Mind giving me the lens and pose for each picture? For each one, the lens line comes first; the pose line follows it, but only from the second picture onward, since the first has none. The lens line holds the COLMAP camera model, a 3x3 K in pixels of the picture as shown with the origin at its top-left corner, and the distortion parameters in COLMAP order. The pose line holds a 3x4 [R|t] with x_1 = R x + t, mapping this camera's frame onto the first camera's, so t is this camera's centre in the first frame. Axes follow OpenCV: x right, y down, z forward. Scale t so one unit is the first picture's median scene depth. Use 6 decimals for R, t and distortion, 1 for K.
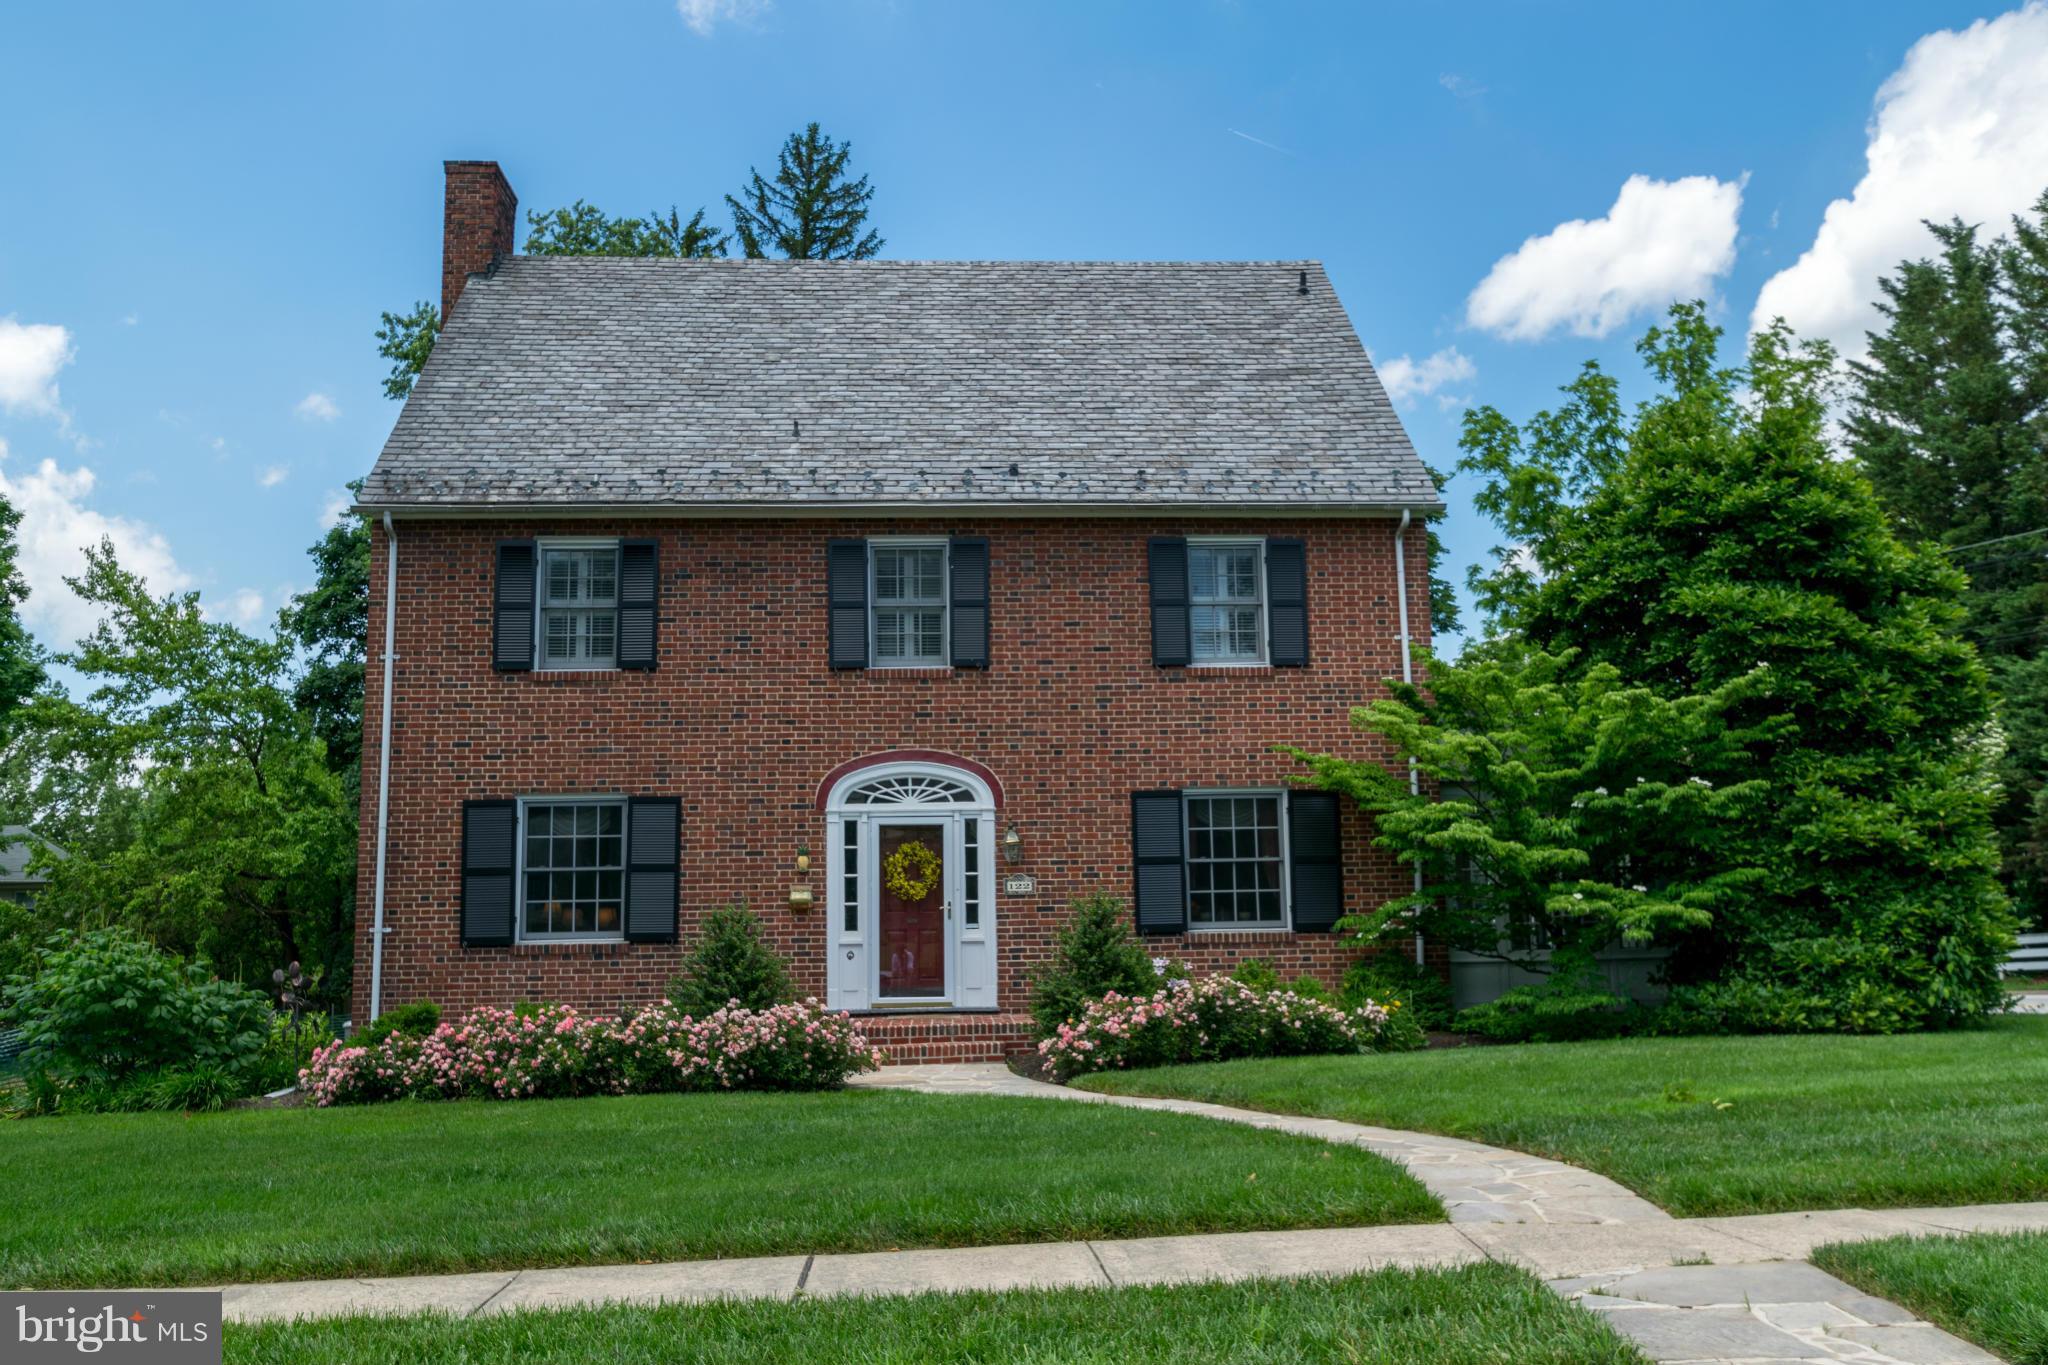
lens RADIAL K [[1677.0, 0, 899.9], [0, 1677.0, 721.0], [0, 0, 1]] dist [0.009811, 0.003345]
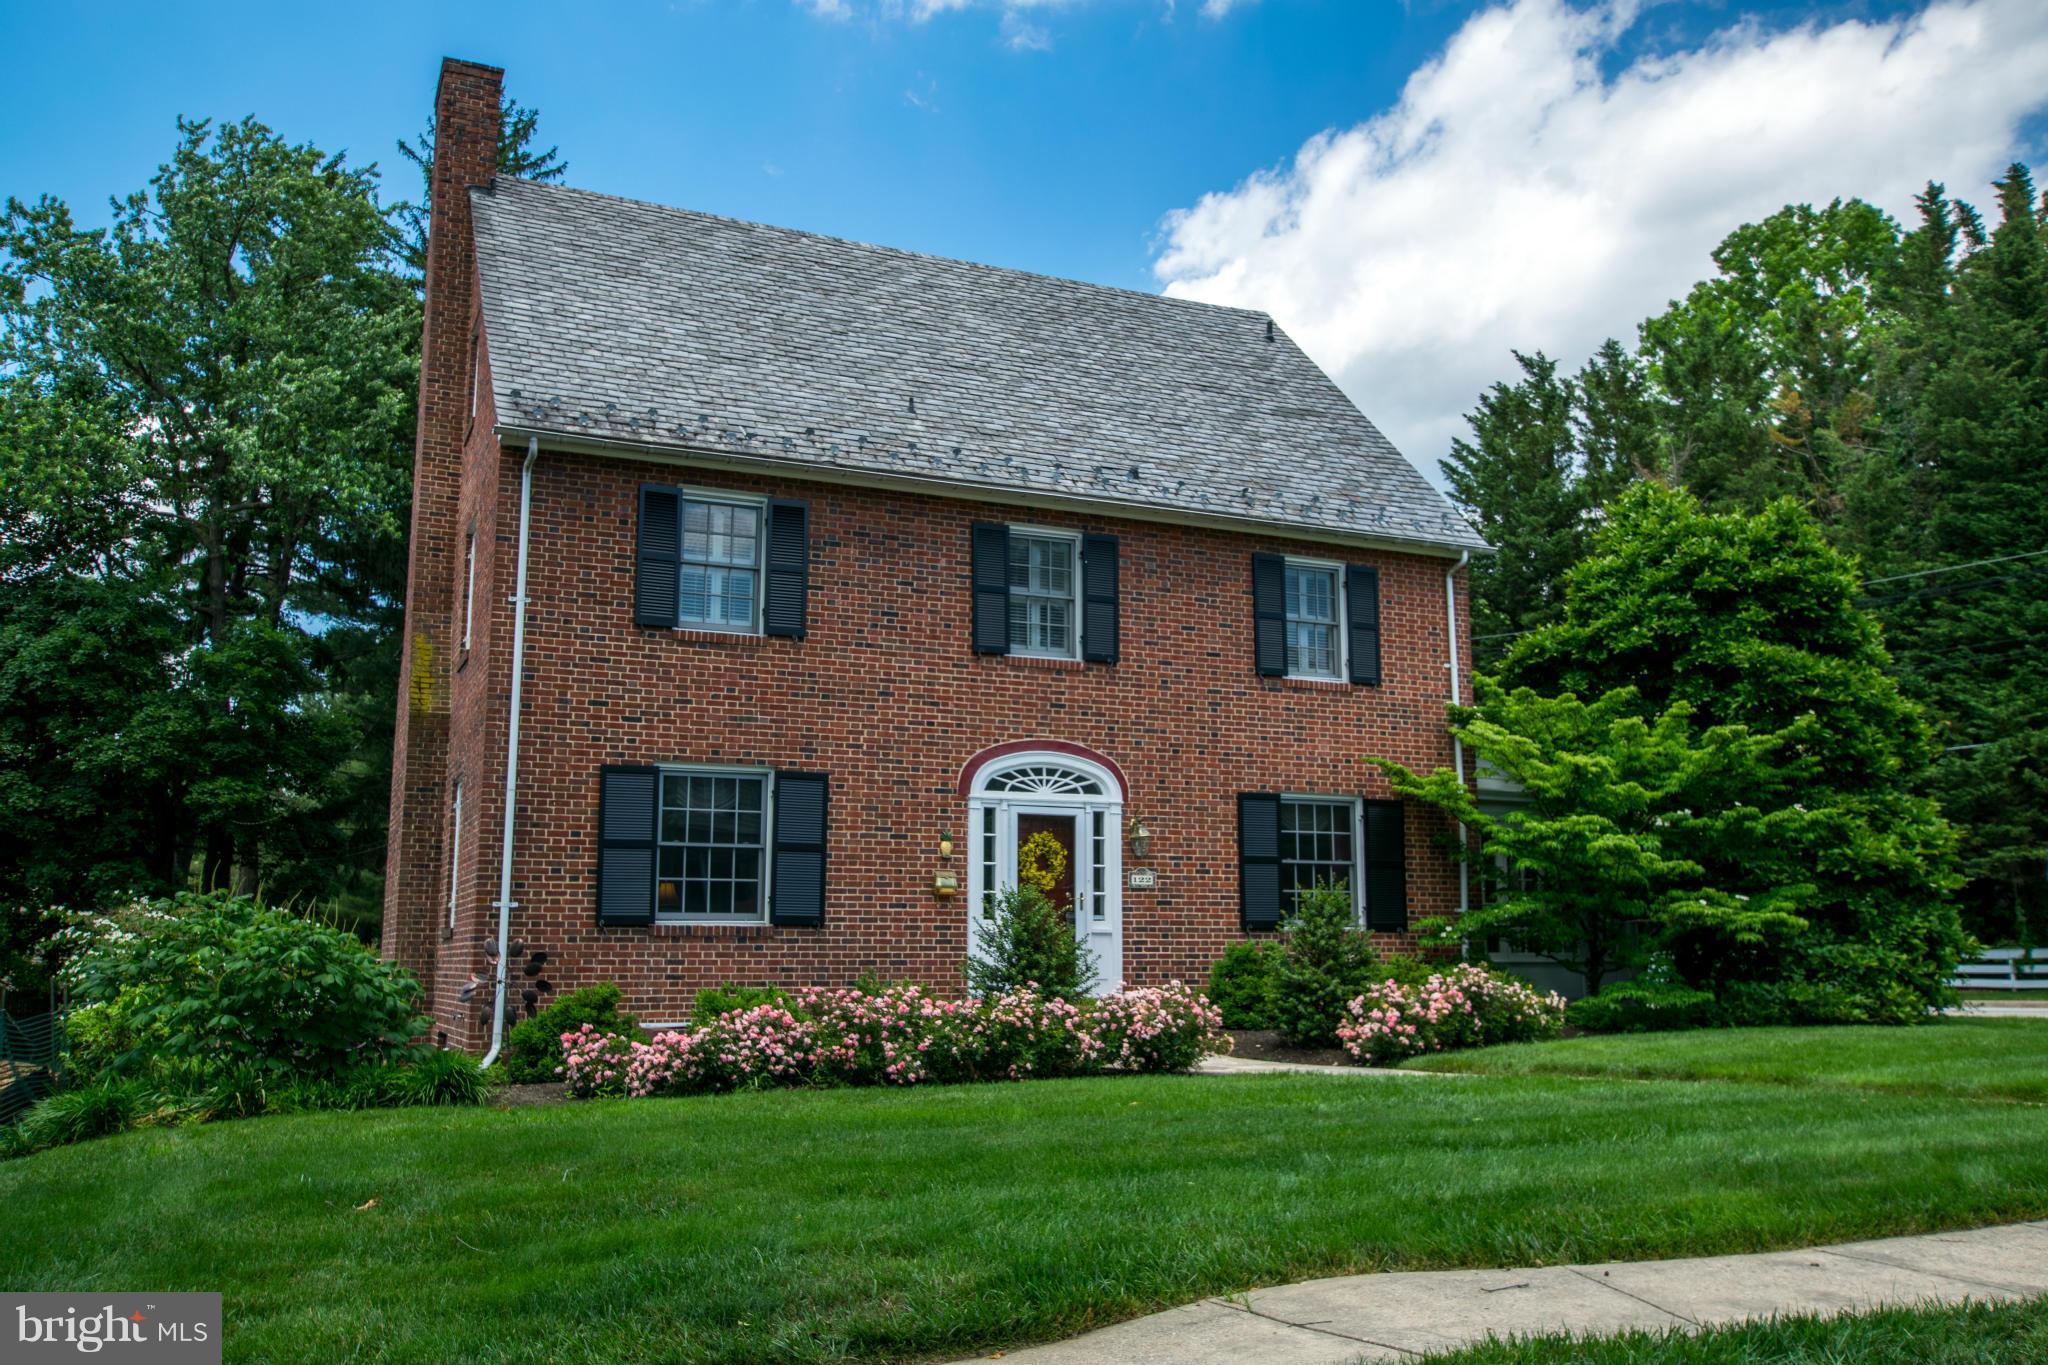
lens RADIAL K [[1677.0, 0, 933.8], [0, 1677.0, 697.6], [0, 0, 1]] dist [0.009811, 0.003345]
pose [[0.936619, 0.071551, 0.342965, -0.403250], [-0.063930, 0.997392, -0.033493, 0.030022], [-0.344467, 0.009445, 0.938751, 0.084999]]
